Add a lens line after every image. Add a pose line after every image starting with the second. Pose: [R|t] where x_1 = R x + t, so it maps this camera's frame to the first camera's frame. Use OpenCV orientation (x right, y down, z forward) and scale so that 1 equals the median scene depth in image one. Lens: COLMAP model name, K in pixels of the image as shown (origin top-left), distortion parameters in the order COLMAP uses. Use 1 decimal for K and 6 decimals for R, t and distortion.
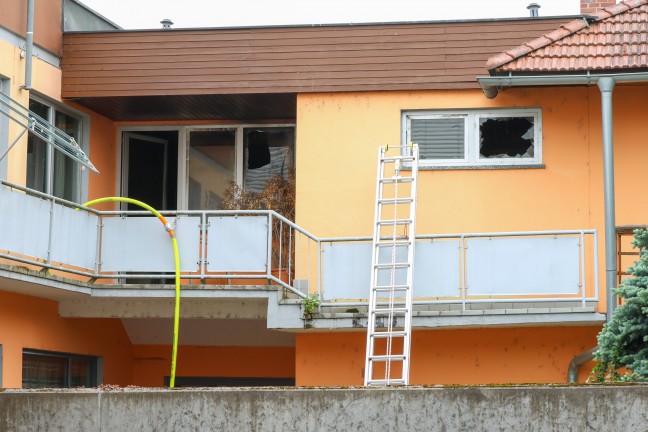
lens RADIAL K [[1780.2, 0, 324.0], [0, 1780.2, 216.0], [0, 0, 1]] dist [0.033424, -0.767777]
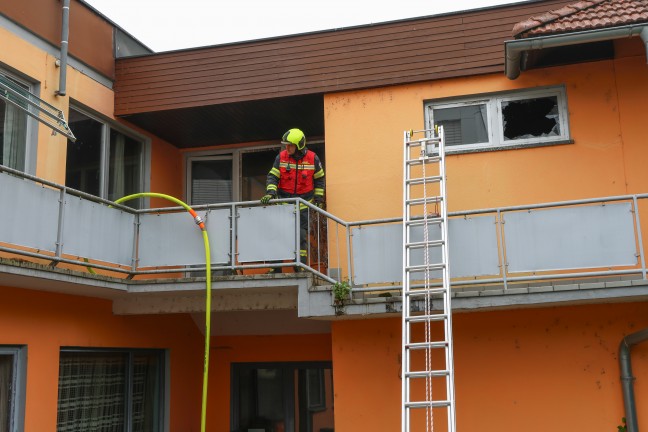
lens RADIAL K [[755.4, 0, 324.0], [0, 755.4, 216.0], [0, 0, 1]] dist [0.014203, 0.025412]
pose [[0.996555, -0.047805, -0.067771, 0.012578], [0.042684, 0.996263, -0.075091, 0.039164], [0.071107, 0.071939, 0.994871, 0.579373]]
